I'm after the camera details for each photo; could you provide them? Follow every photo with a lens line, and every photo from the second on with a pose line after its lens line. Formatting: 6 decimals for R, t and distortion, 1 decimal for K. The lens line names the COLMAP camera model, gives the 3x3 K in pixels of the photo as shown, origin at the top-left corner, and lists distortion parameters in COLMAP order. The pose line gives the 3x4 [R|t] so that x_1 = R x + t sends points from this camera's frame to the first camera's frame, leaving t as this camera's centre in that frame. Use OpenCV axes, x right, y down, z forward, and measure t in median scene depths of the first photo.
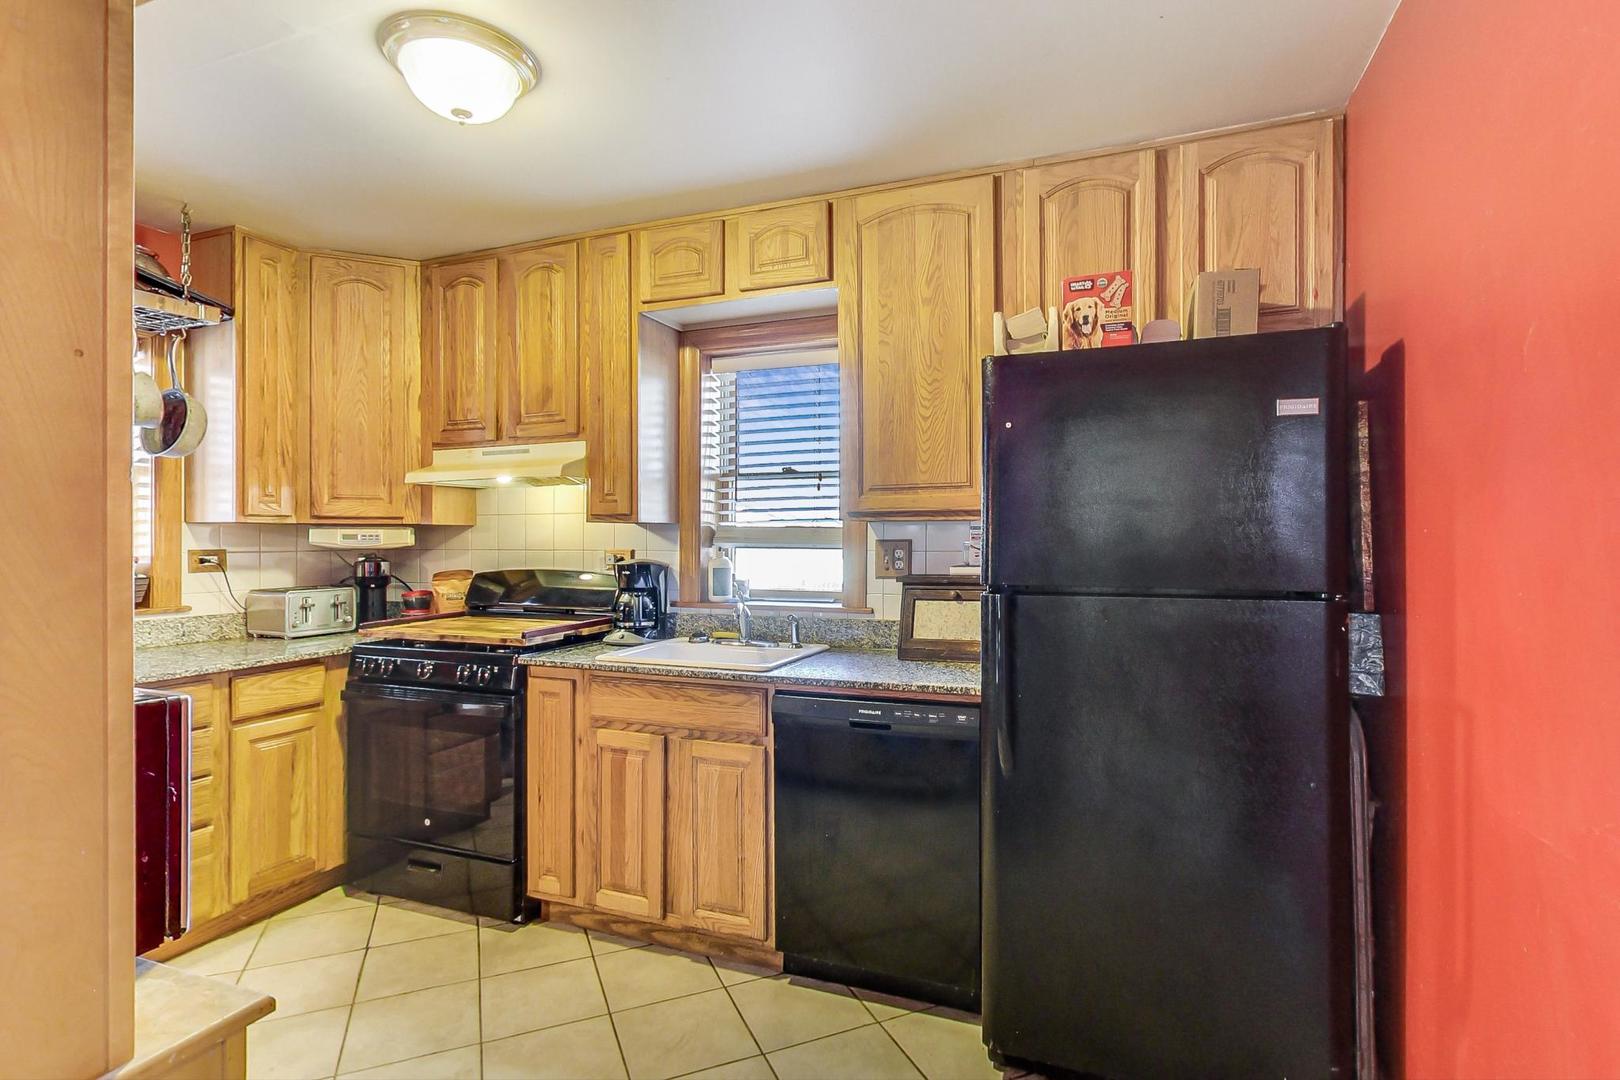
lens RADIAL K [[803.9, 0, 809.2], [0, 803.9, 535.4], [0, 0, 1]] dist [-0.000194, -0.000154]
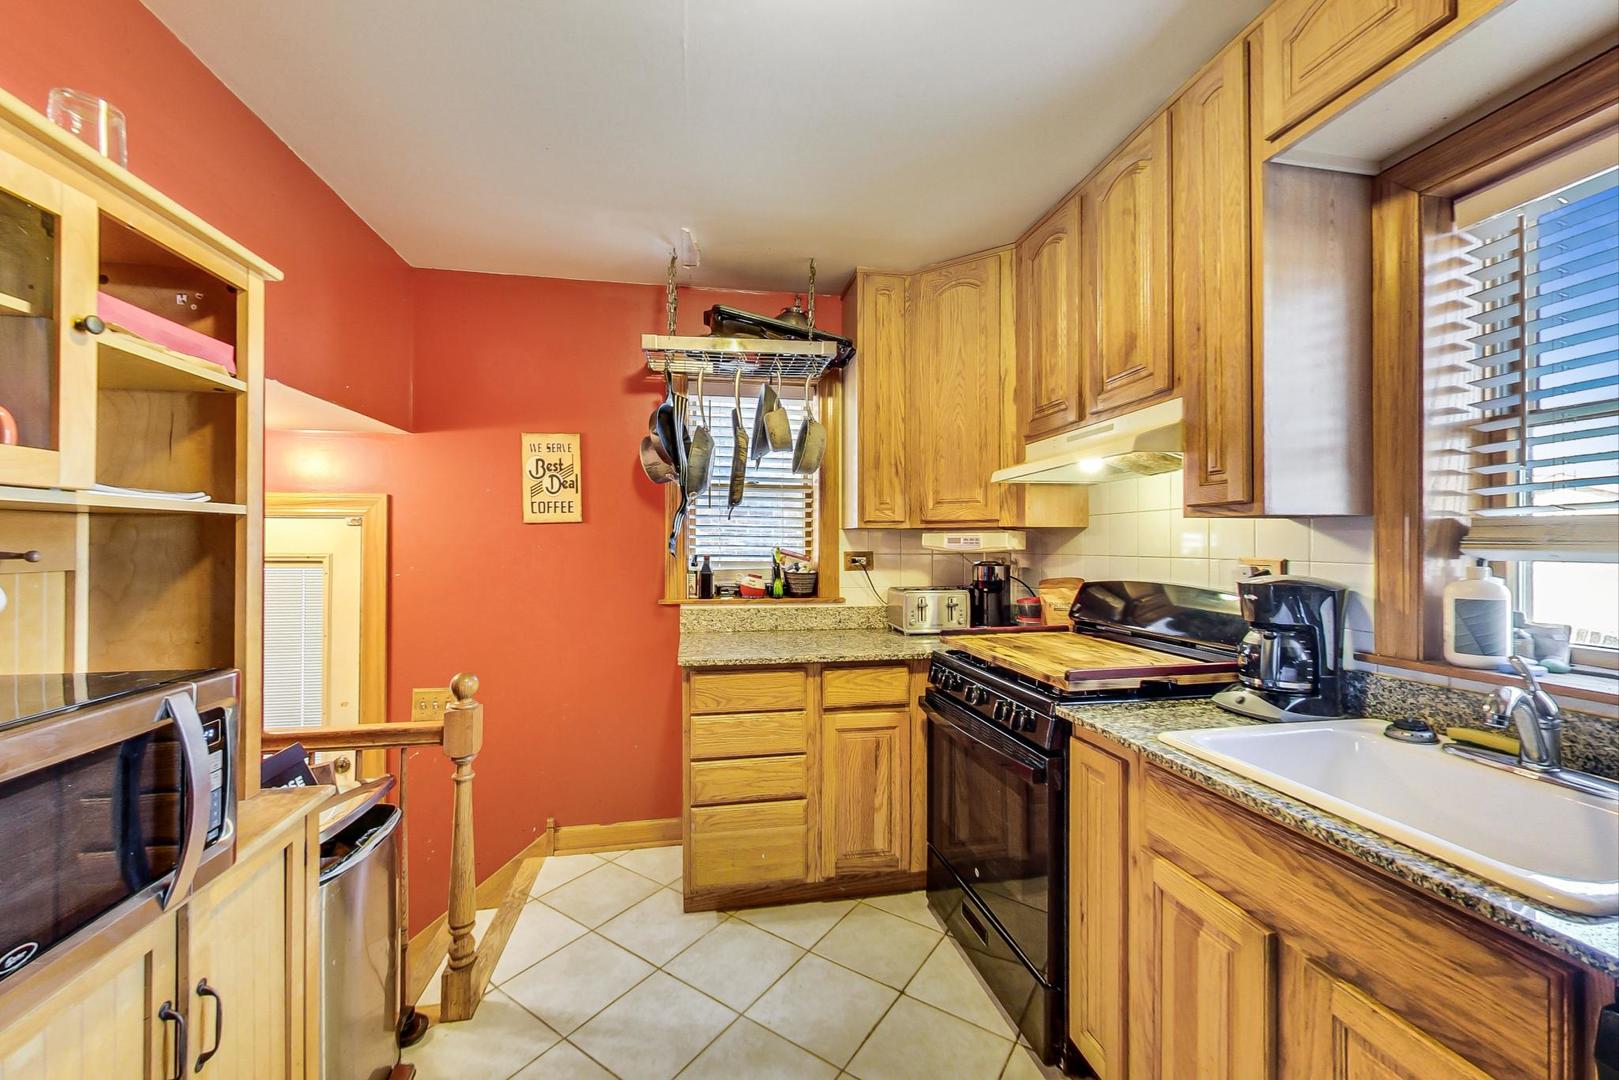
lens RADIAL K [[630.1, 0, 810.1], [0, 630.1, 538.4], [0, 0, 1]] dist [0.000313, -0.000239]
pose [[0.538623, -0.006383, -0.842523, -0.001683], [0.002050, 0.999978, -0.006266, 0.003698], [0.842544, 0.001648, 0.538624, 0.440634]]
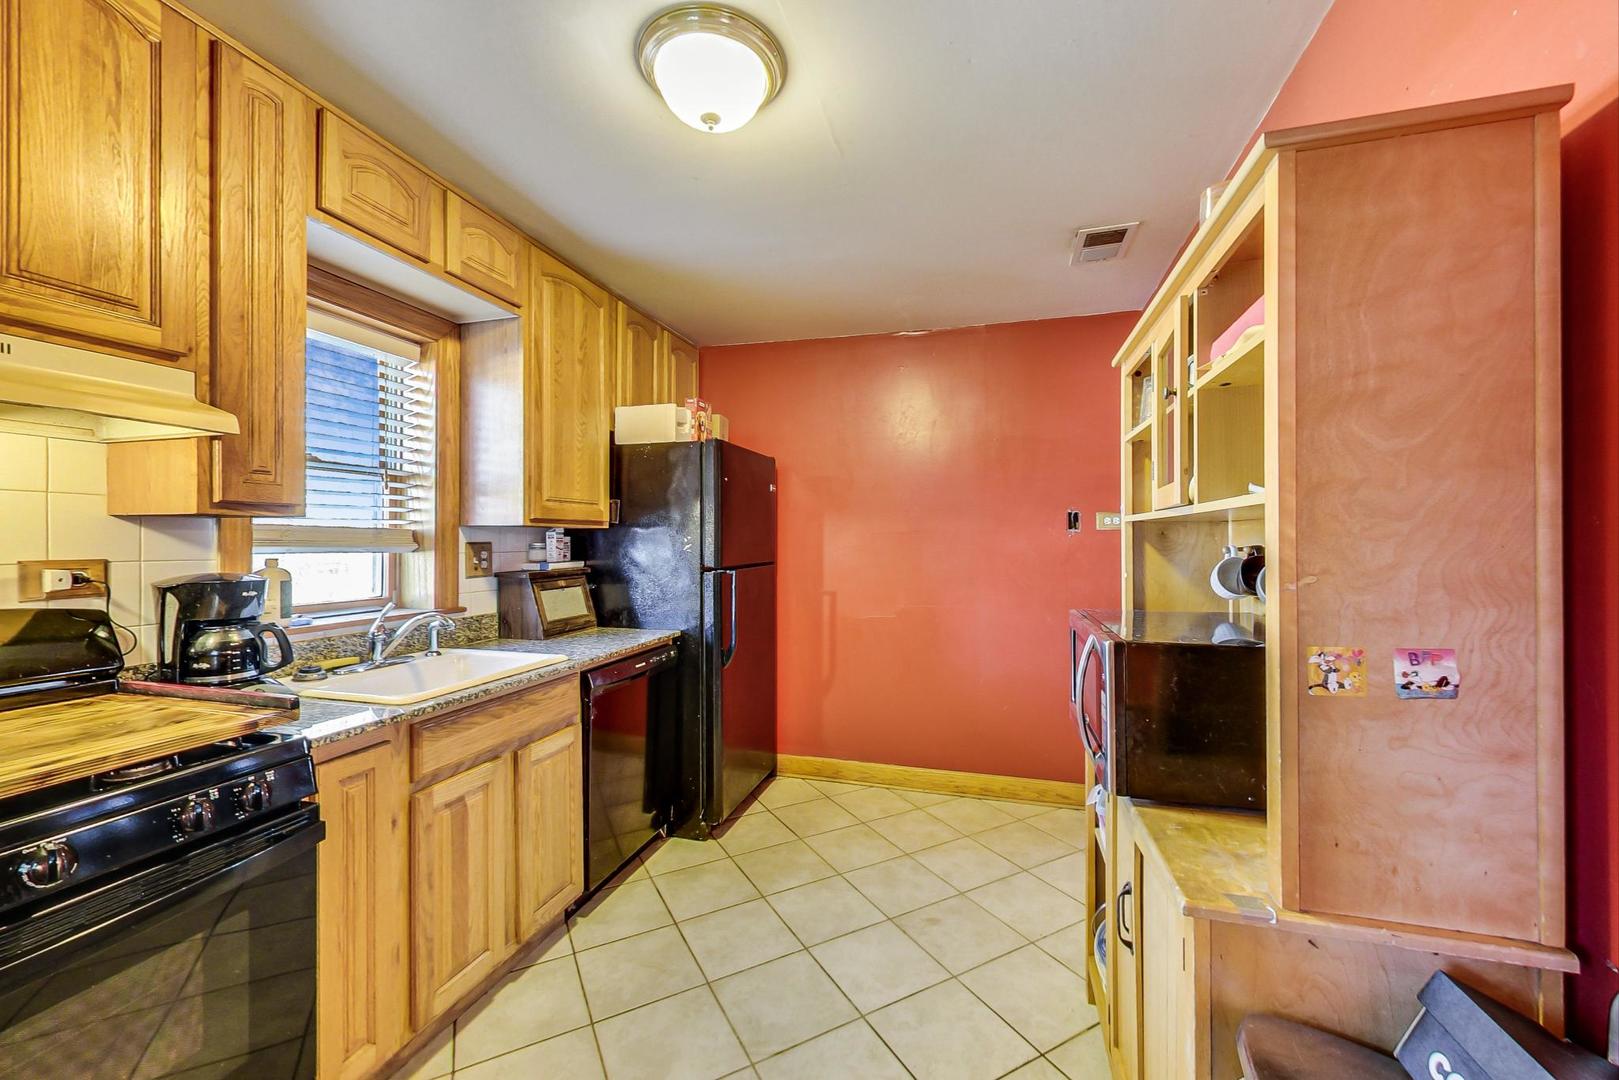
lens RADIAL K [[631.9, 0, 811.9], [0, 631.9, 541.7], [0, 0, 1]] dist [-0.000721, -0.000287]
pose [[-0.096599, 0.001060, 0.995323, -0.752290], [-0.000953, 0.999999, -0.001158, 0.005142], [-0.995323, -0.001061, -0.096598, 0.584338]]
